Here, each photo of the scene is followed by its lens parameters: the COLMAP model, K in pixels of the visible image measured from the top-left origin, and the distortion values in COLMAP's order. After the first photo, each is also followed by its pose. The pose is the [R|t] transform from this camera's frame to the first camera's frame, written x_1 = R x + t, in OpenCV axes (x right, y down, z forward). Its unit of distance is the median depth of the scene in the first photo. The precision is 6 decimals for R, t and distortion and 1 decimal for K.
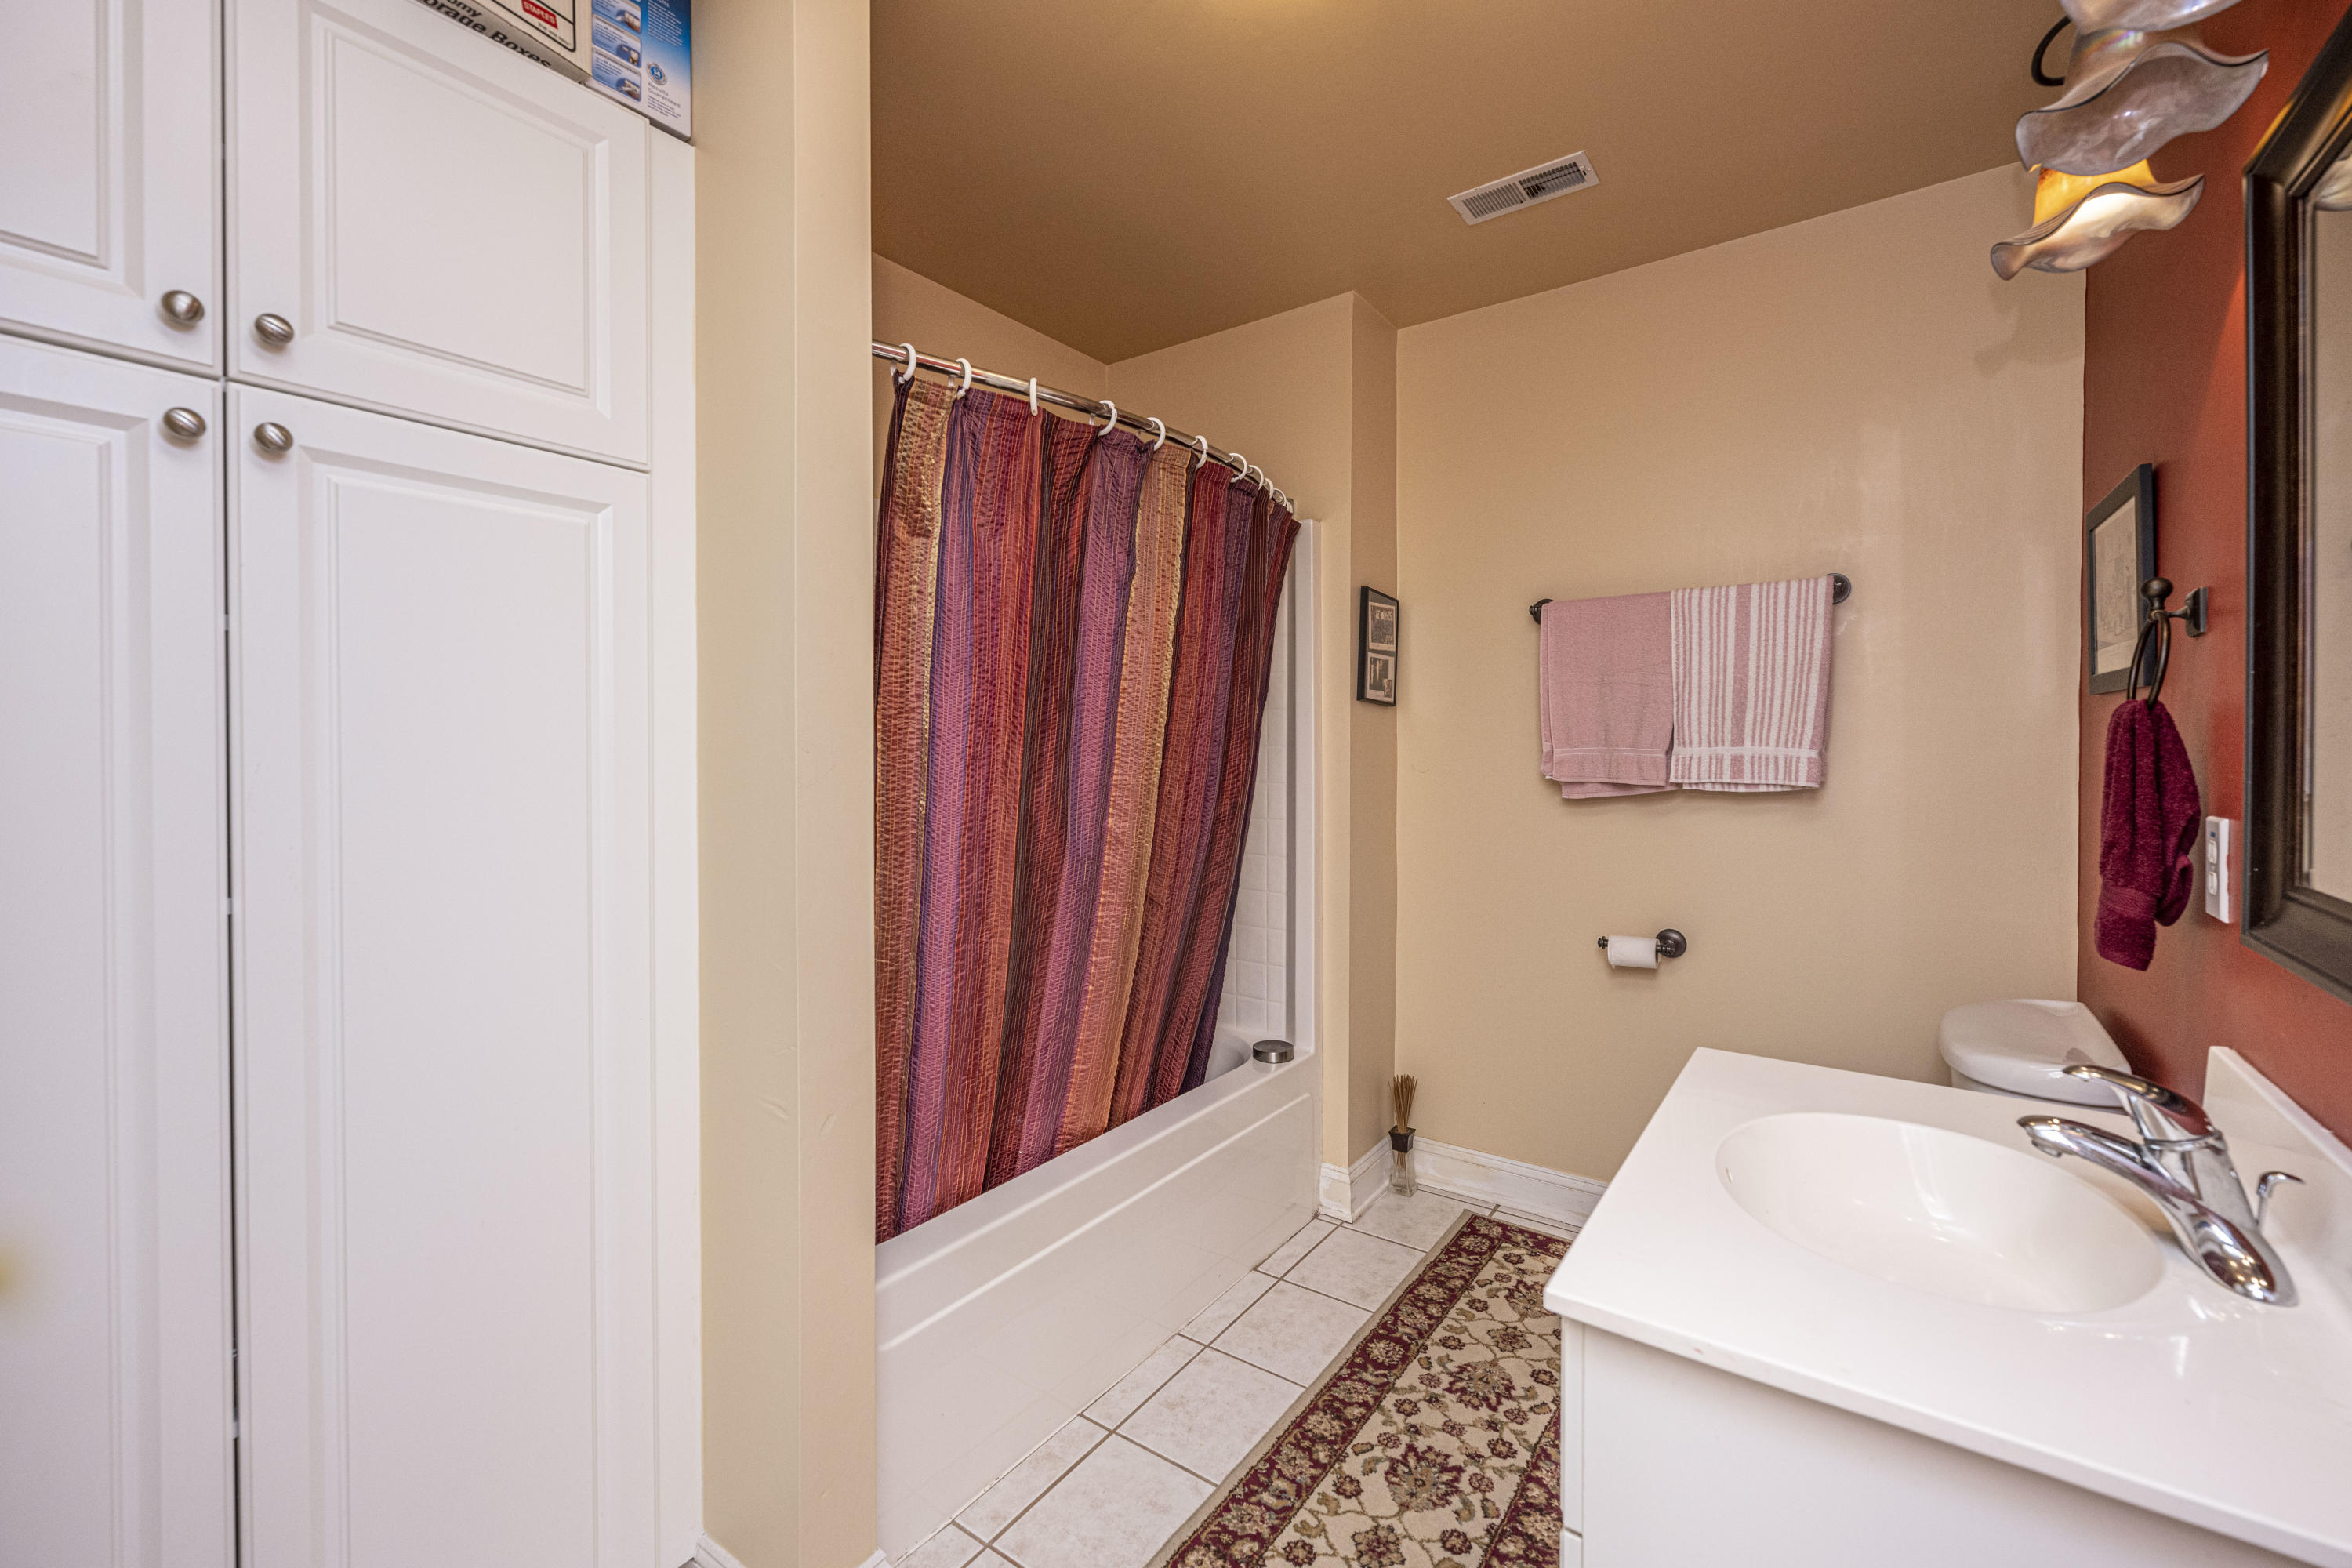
lens RADIAL K [[967.4, 0, 1185.5], [0, 967.4, 760.5], [0, 0, 1]] dist [0.000235, 0.000004]
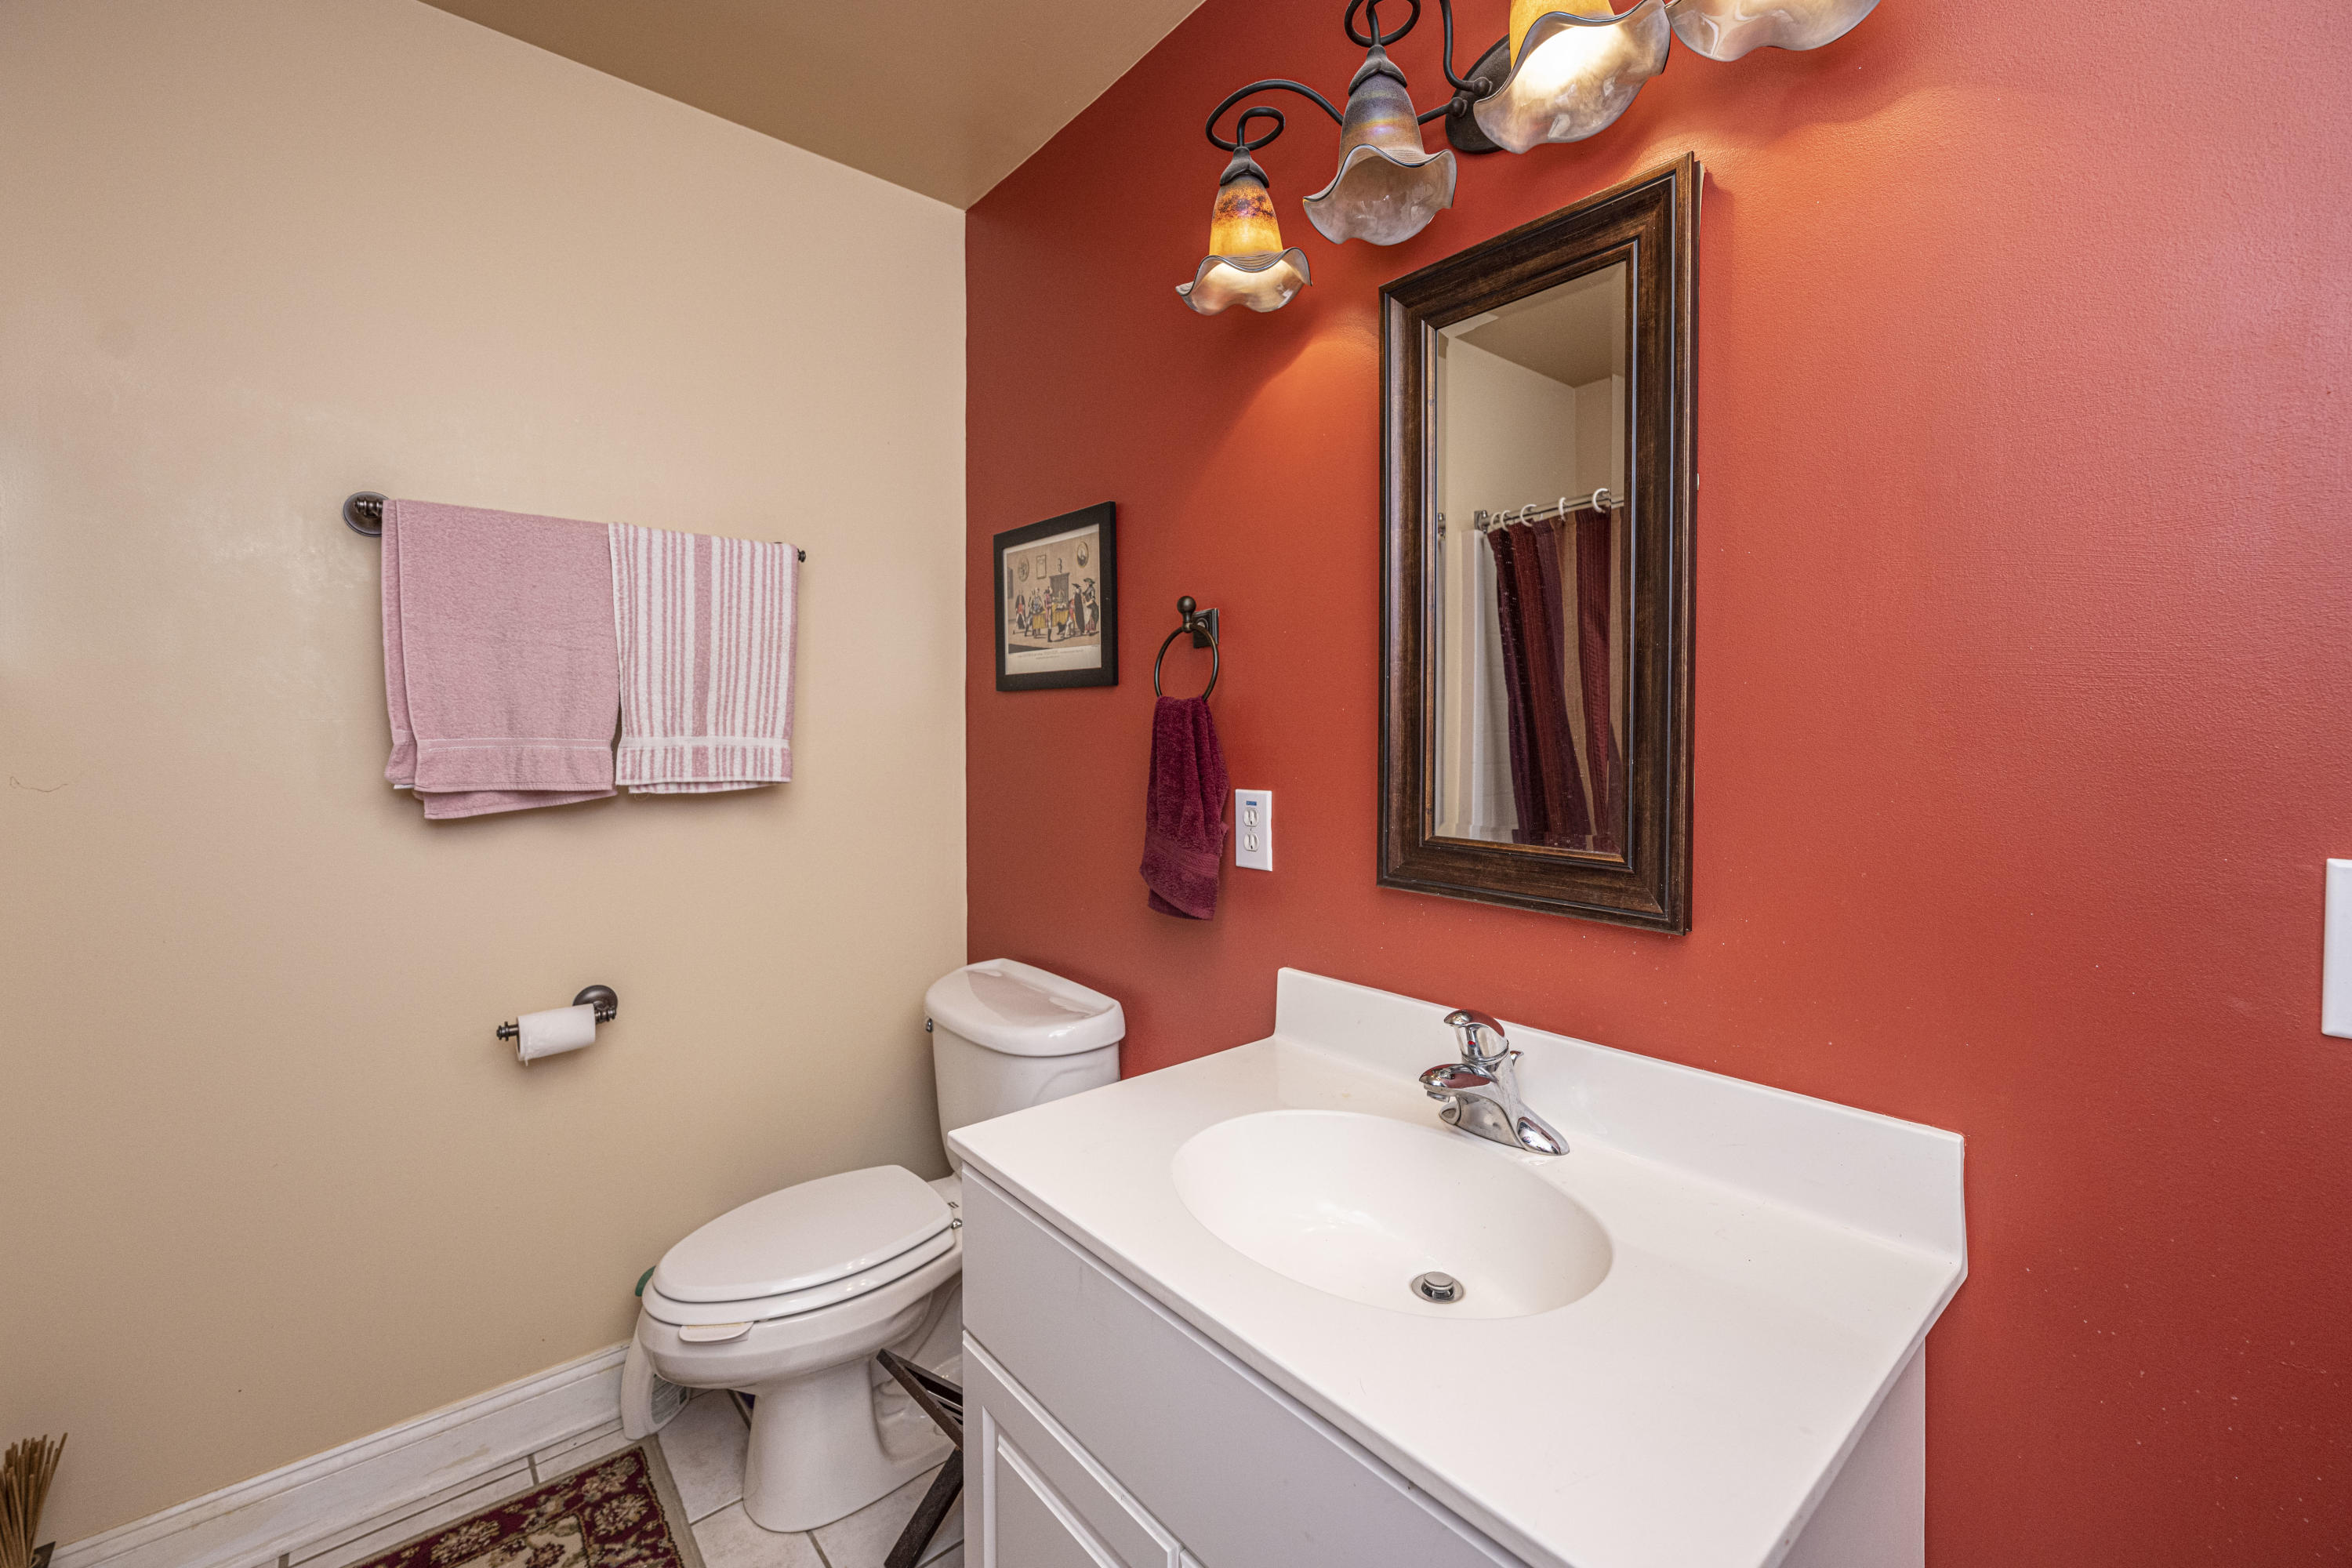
lens RADIAL K [[967.4, 0, 1188.5], [0, 967.4, 737.2], [0, 0, 1]] dist [0.000235, 0.000004]
pose [[0.237447, -0.004190, 0.971391, -0.109339], [0.013616, 0.999907, 0.000985, -0.008719], [-0.971305, 0.012993, 0.237482, 0.408136]]
